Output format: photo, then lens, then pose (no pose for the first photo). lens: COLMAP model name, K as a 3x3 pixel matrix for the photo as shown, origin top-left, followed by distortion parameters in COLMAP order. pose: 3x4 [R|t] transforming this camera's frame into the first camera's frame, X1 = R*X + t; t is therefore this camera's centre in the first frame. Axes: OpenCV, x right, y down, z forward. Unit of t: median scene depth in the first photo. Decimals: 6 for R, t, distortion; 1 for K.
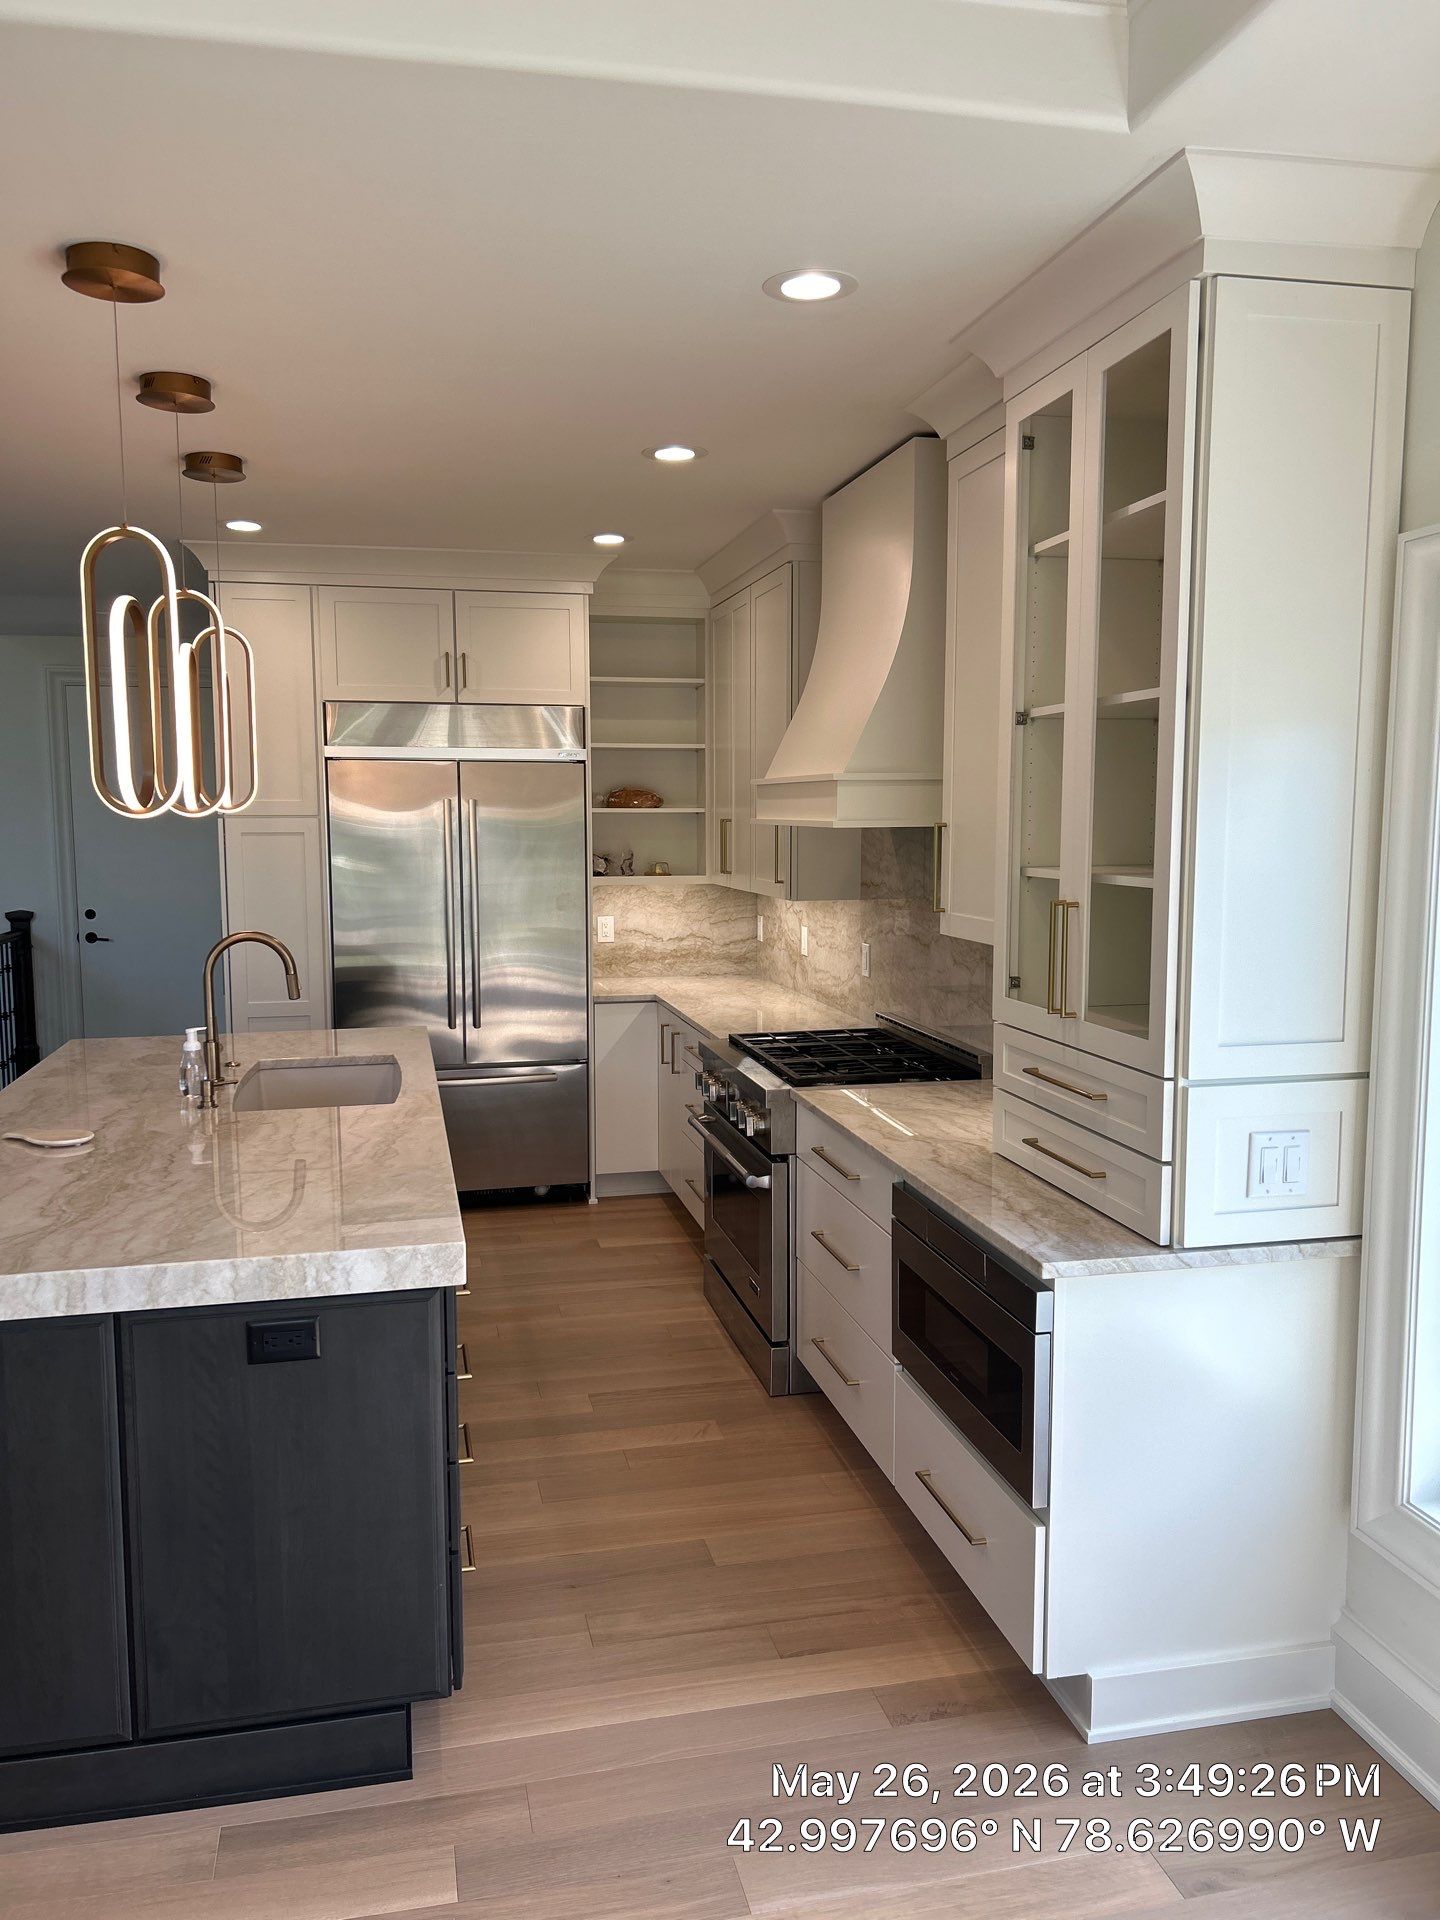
lens RADIAL K [[1445.5, 0, 720.8], [0, 1445.5, 957.4], [0, 0, 1]] dist [0.010408, 0.007101]
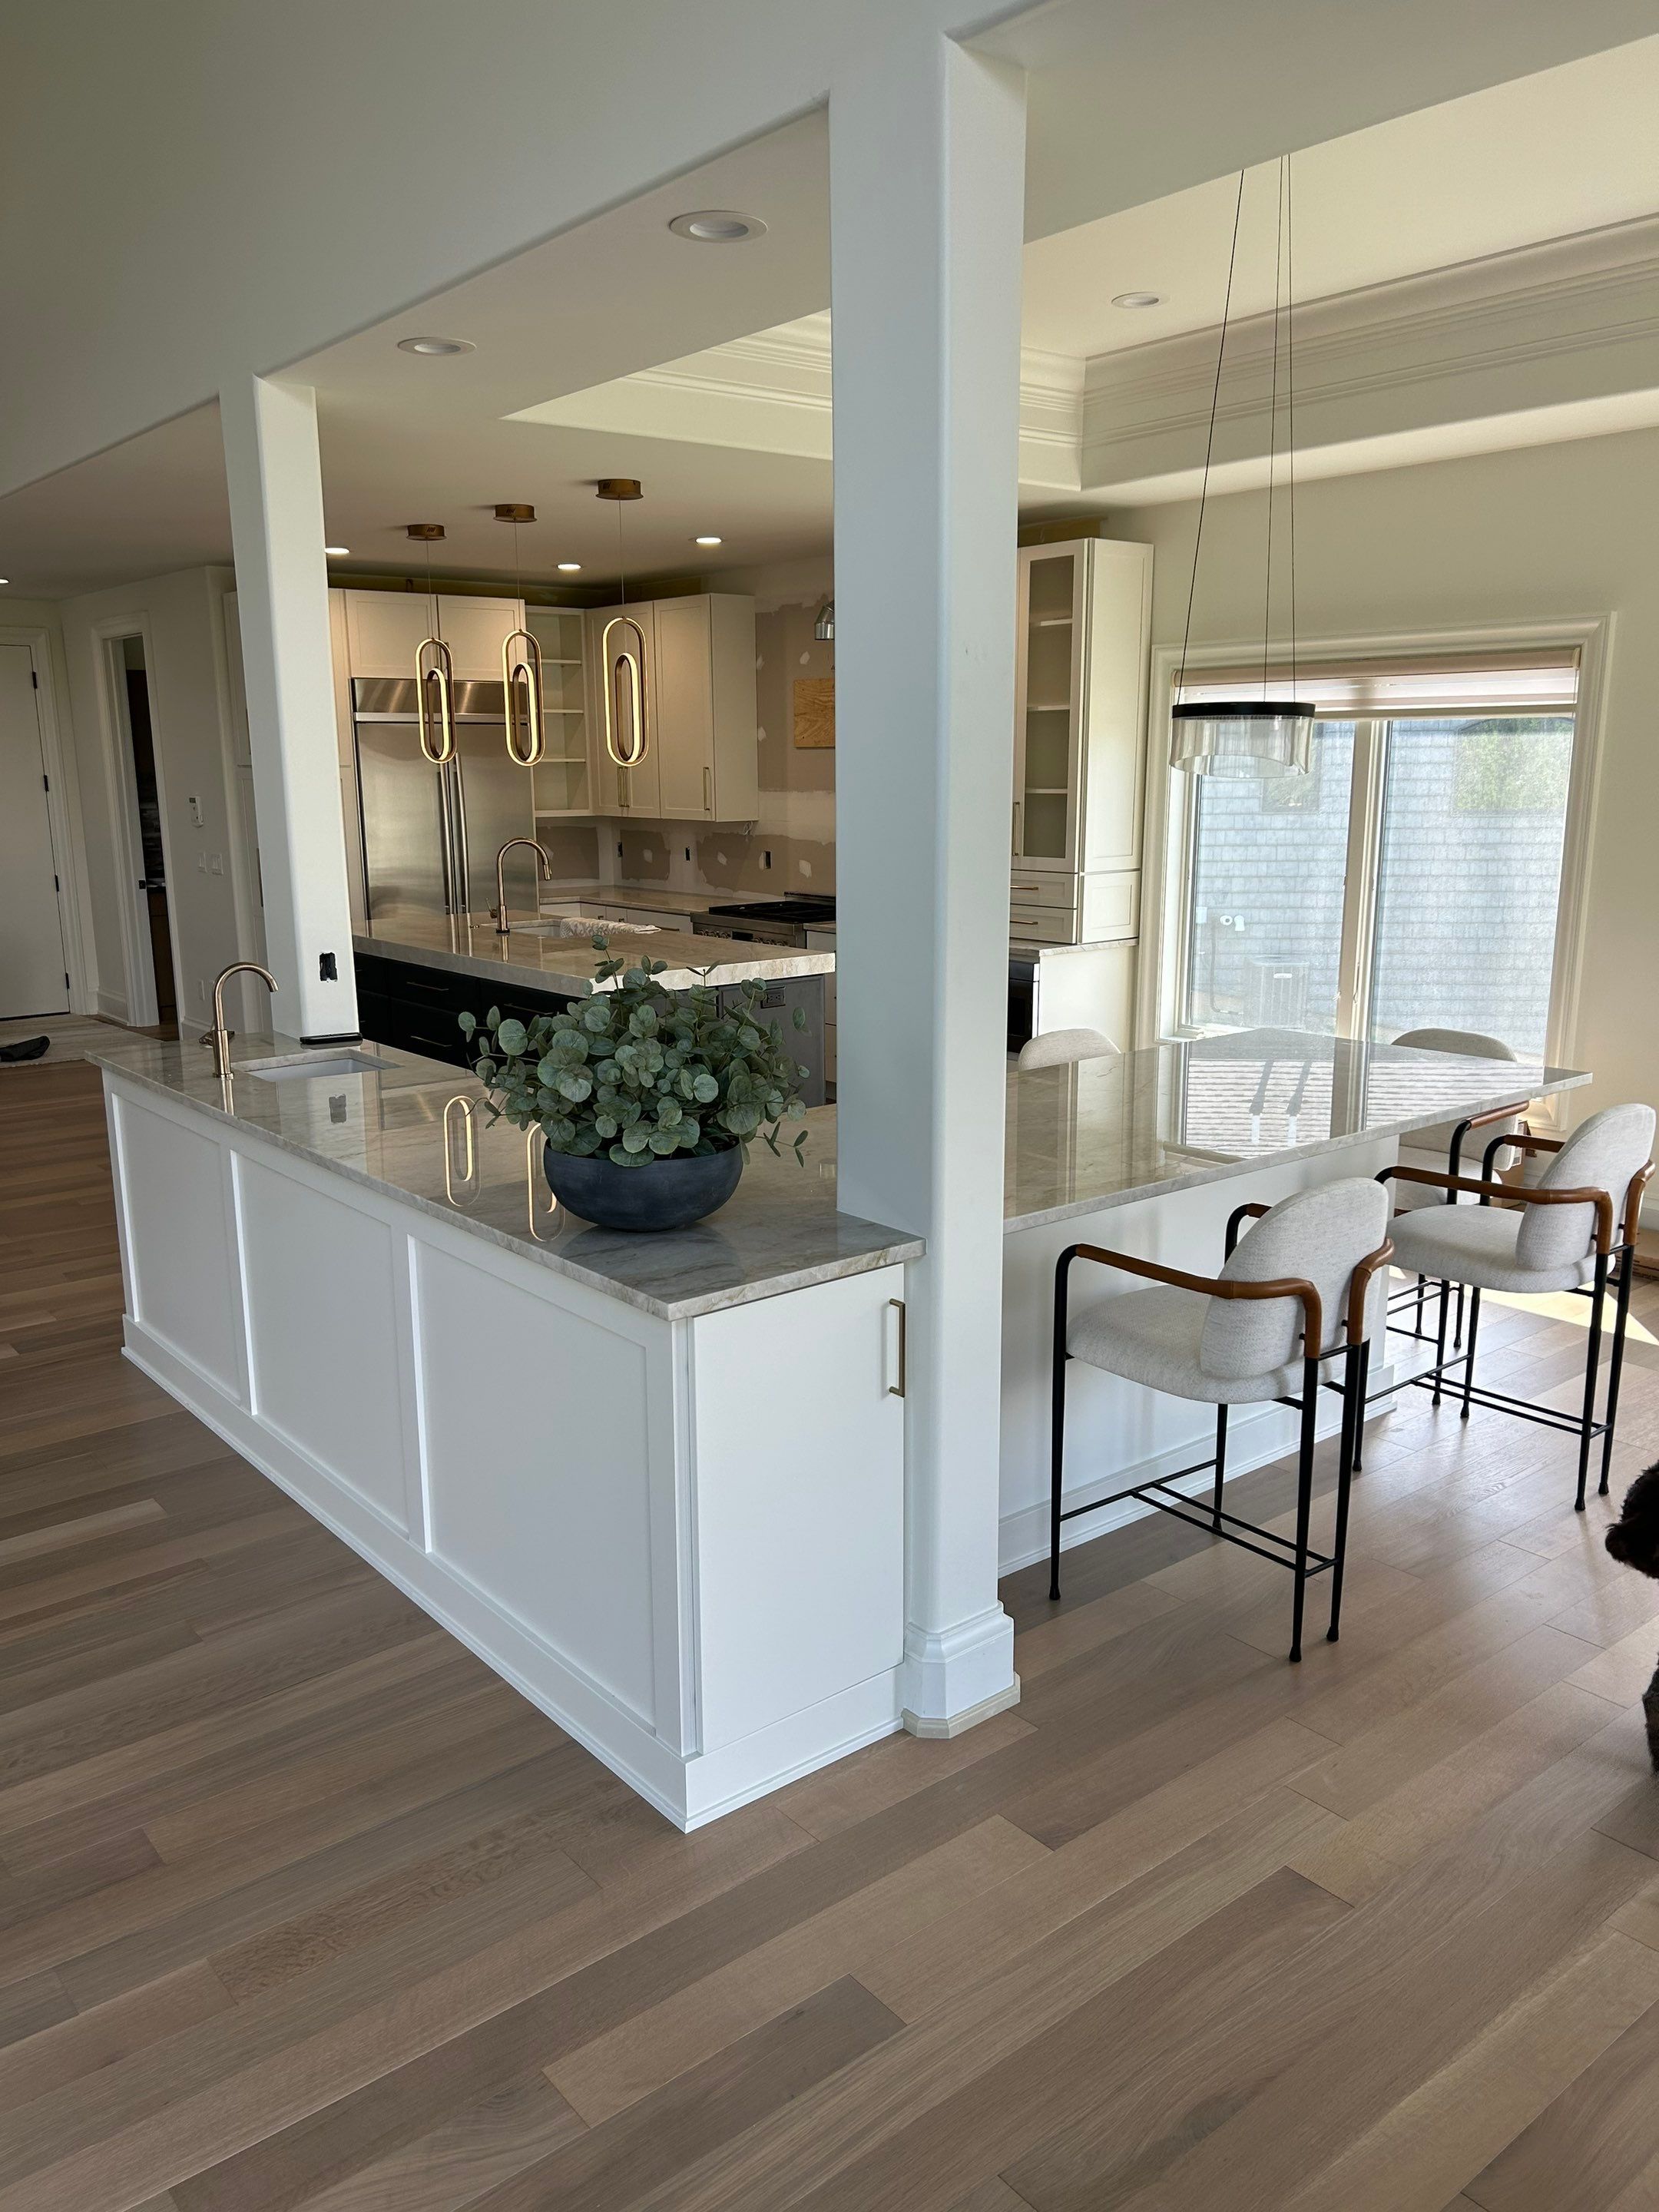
lens RADIAL K [[1636.5, 0, 833.6], [0, 1636.5, 1115.9], [0, 0, 1]] dist [0.027225, -0.038605]
pose [[0.896714, -0.098577, 0.431494, -1.259945], [0.050075, 0.991219, 0.122383, 0.129785], [-0.439769, -0.088136, 0.893776, -1.288548]]
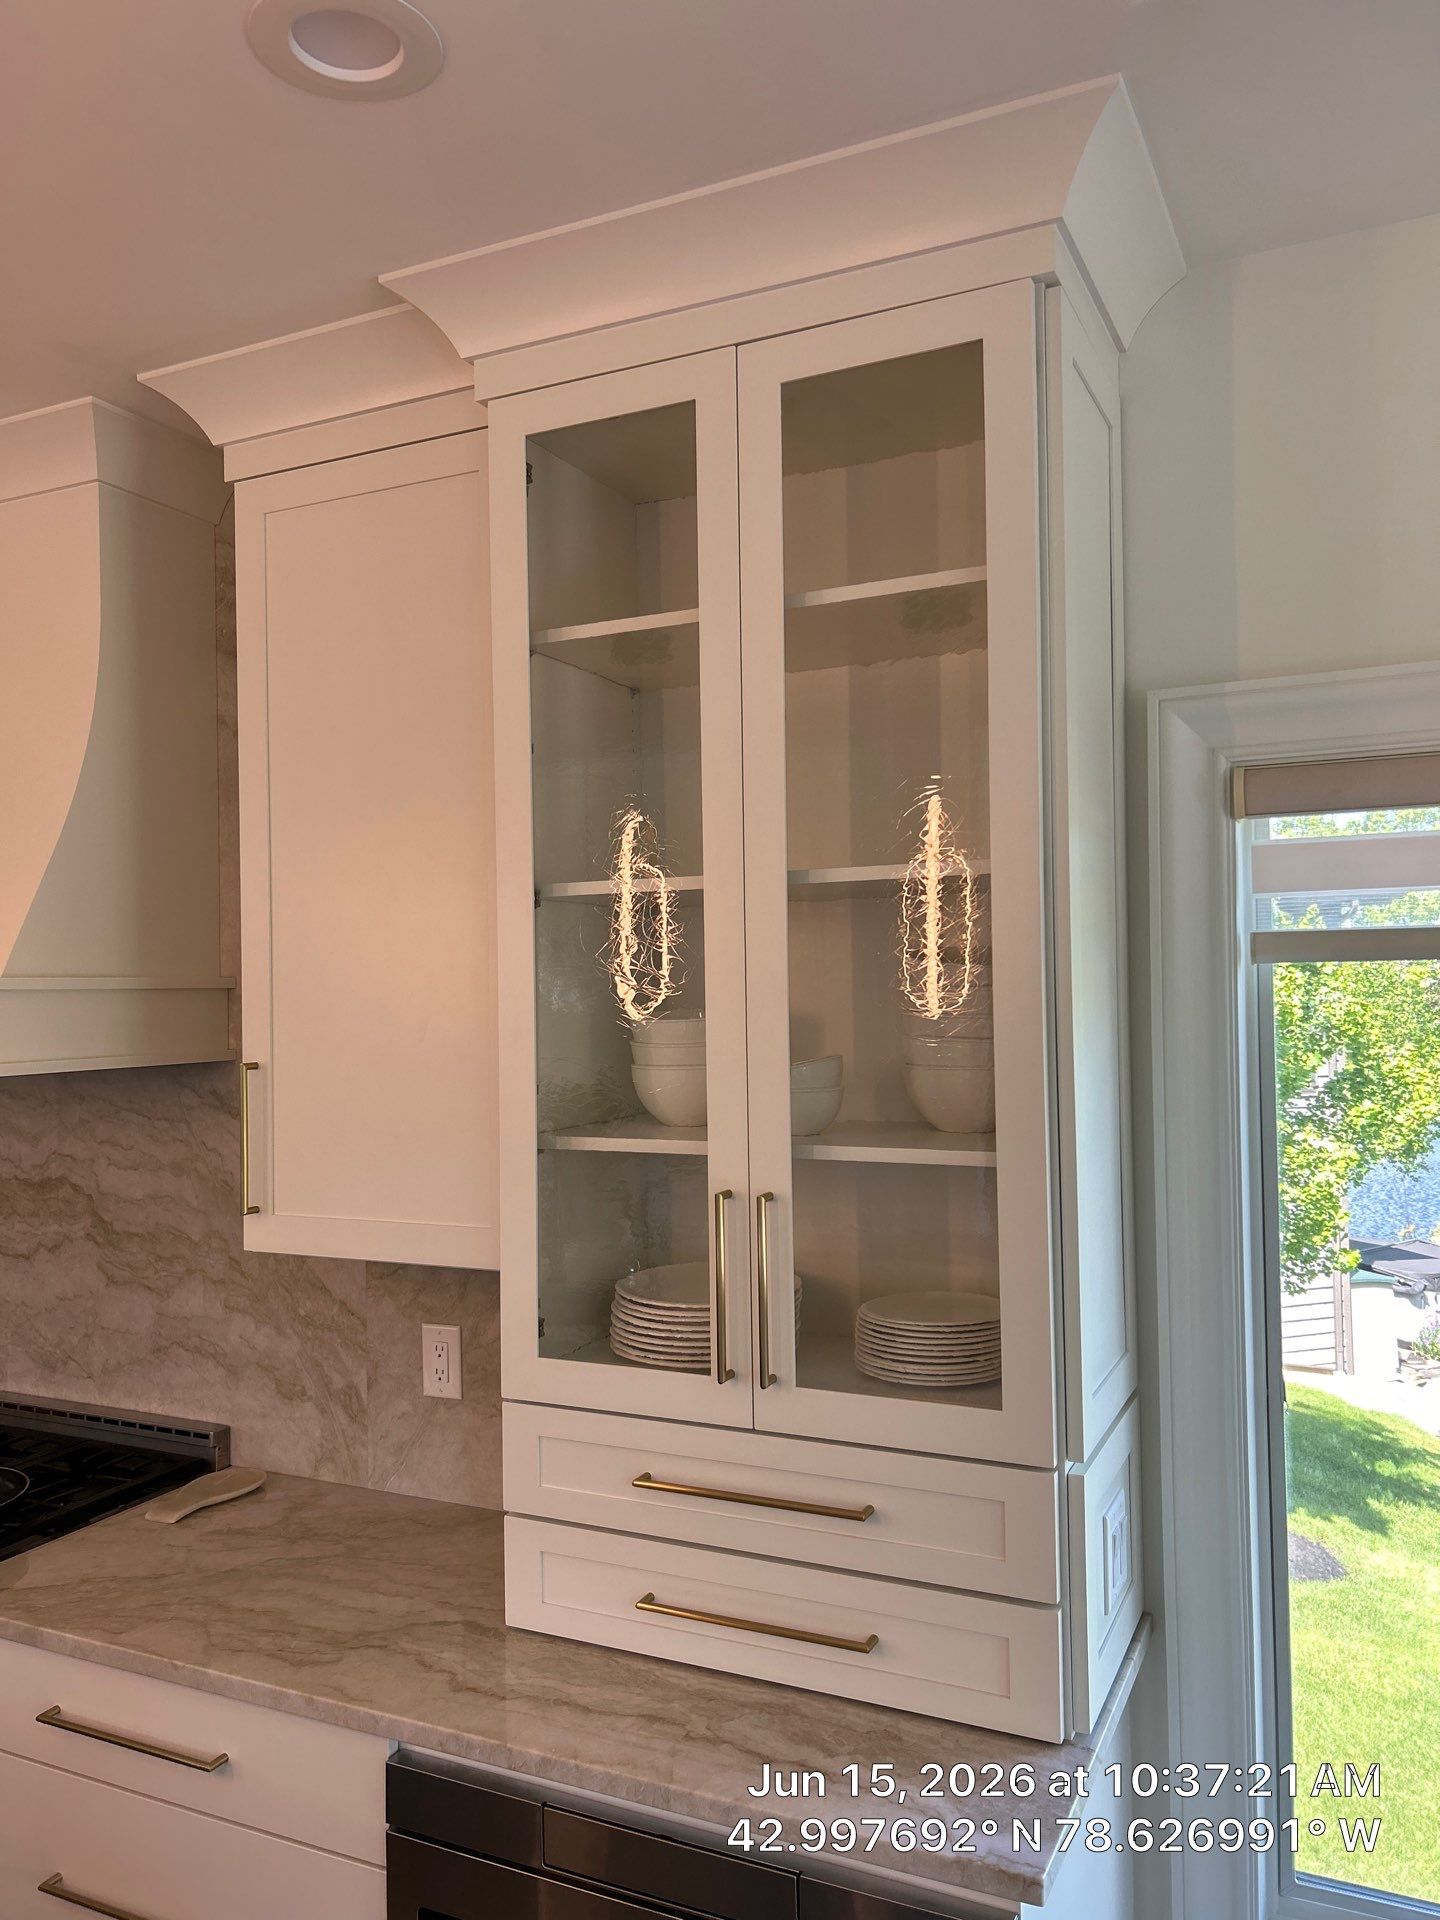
lens RADIAL K [[1457.0, 0, 719.5], [0, 1457.0, 974.5], [0, 0, 1]] dist [-0.002864, -0.006852]
pose [[0.621321, 0.014744, 0.783418, -0.281486], [0.085354, 0.992600, -0.086374, -0.087910], [-0.778894, 0.120534, 0.615464, 0.690758]]
